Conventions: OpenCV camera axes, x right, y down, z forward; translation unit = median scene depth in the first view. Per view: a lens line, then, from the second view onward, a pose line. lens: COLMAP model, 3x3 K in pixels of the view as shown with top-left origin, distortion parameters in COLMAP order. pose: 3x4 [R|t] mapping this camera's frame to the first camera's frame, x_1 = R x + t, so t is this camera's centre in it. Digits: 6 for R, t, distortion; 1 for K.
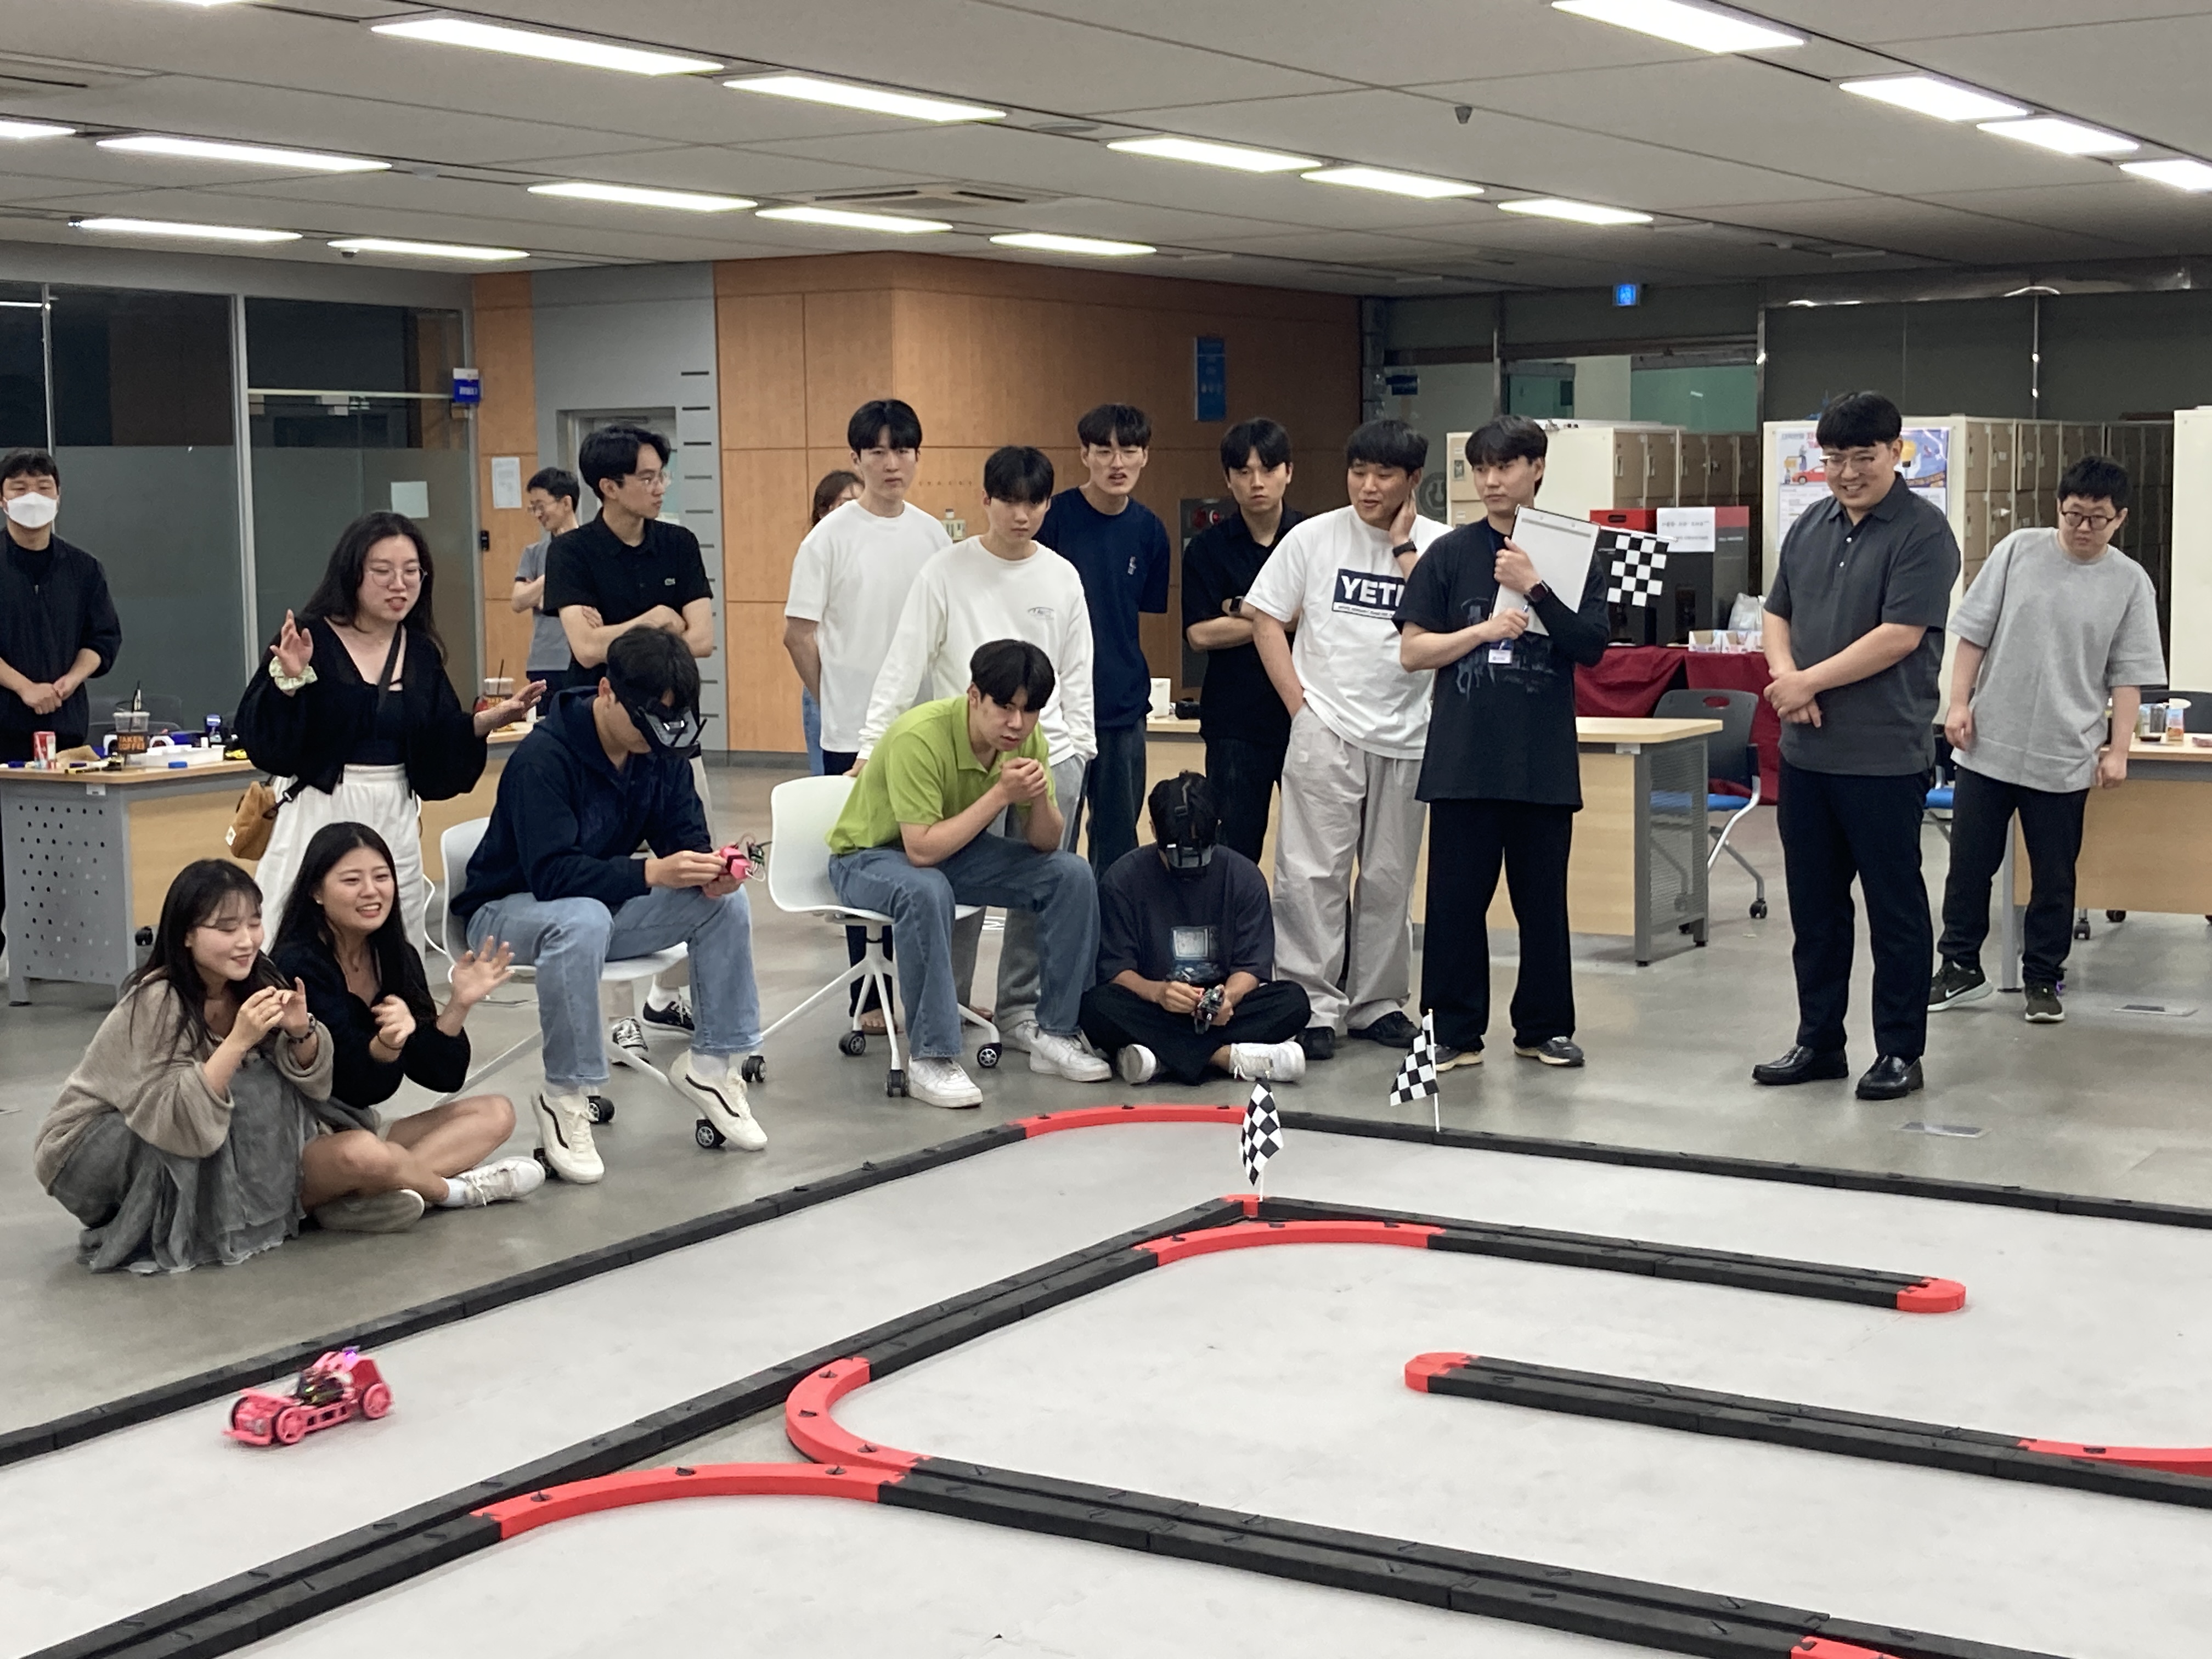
lens RADIAL K [[3288.8, 0, 1104.3], [0, 3288.8, 827.7], [0, 0, 1]] dist [0.135480, 0.000000]
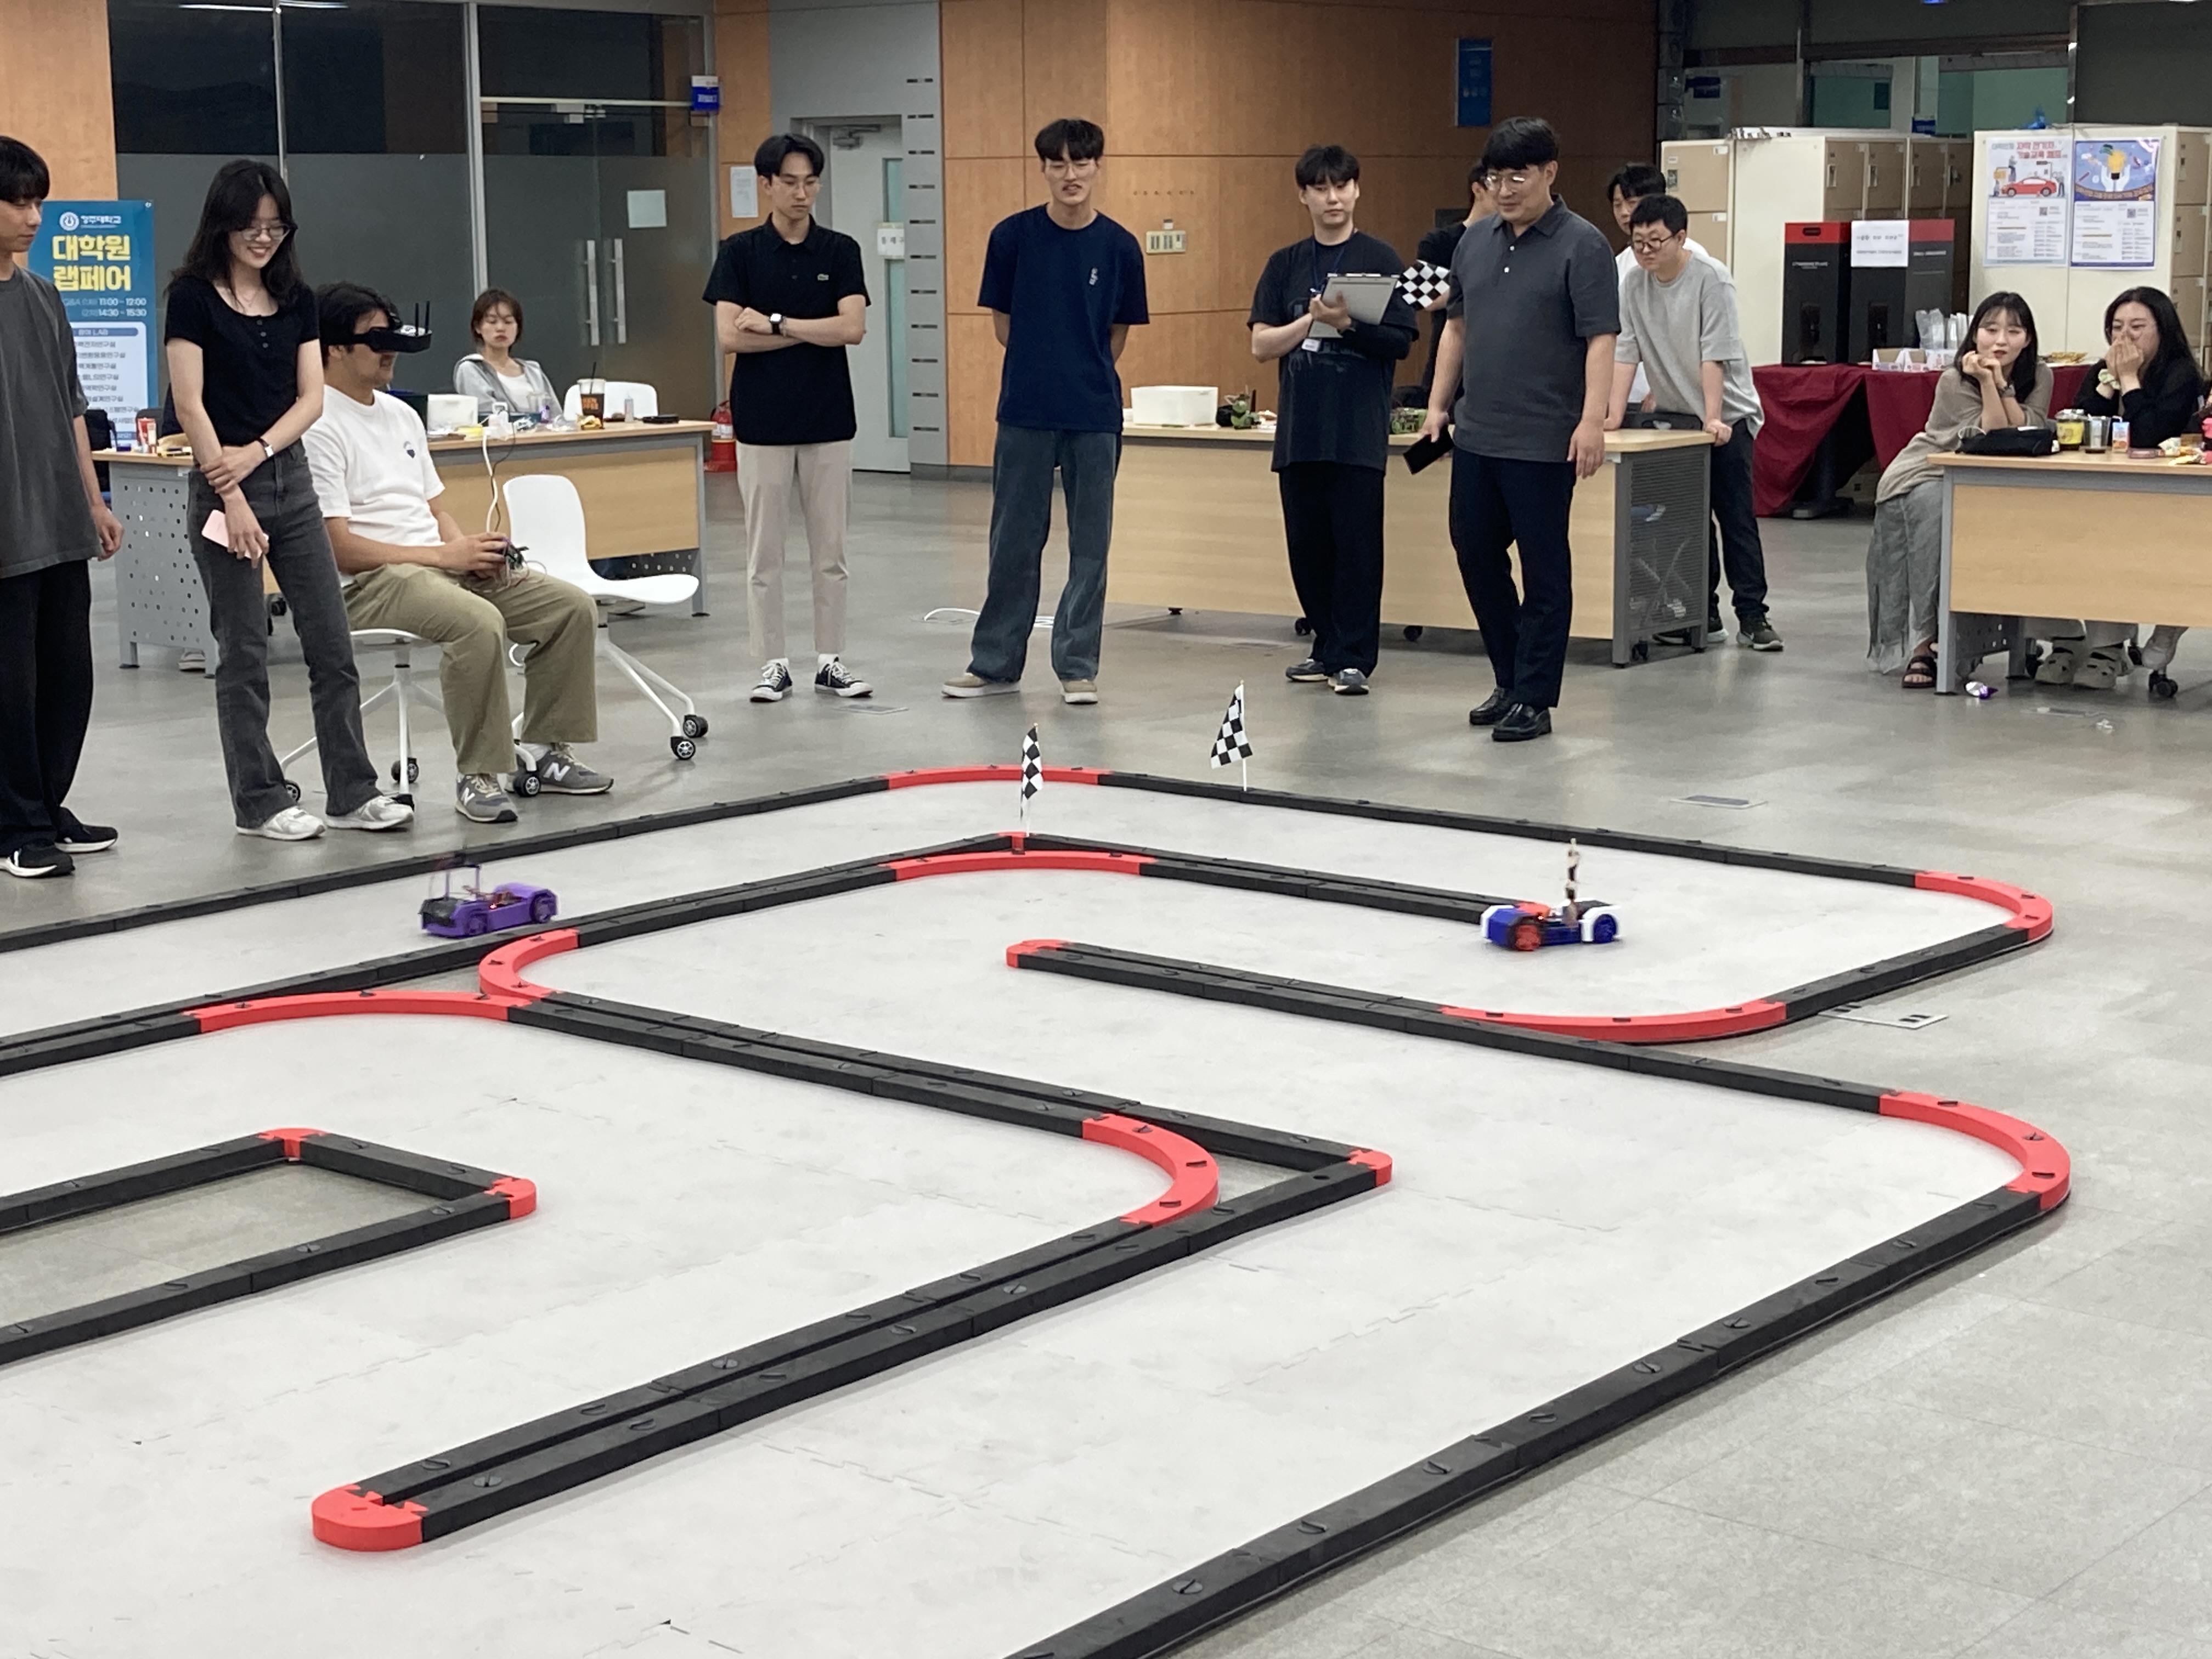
lens RADIAL K [[3612.4, 0, 1105.1], [0, 3612.4, 823.7], [0, 0, 1]] dist [0.096762, 0.000000]
pose [[0.989800, 0.028463, -0.139592, 0.102068], [-0.018806, 0.997368, 0.070021, 0.008748], [0.141218, -0.066682, 0.987730, -0.093062]]
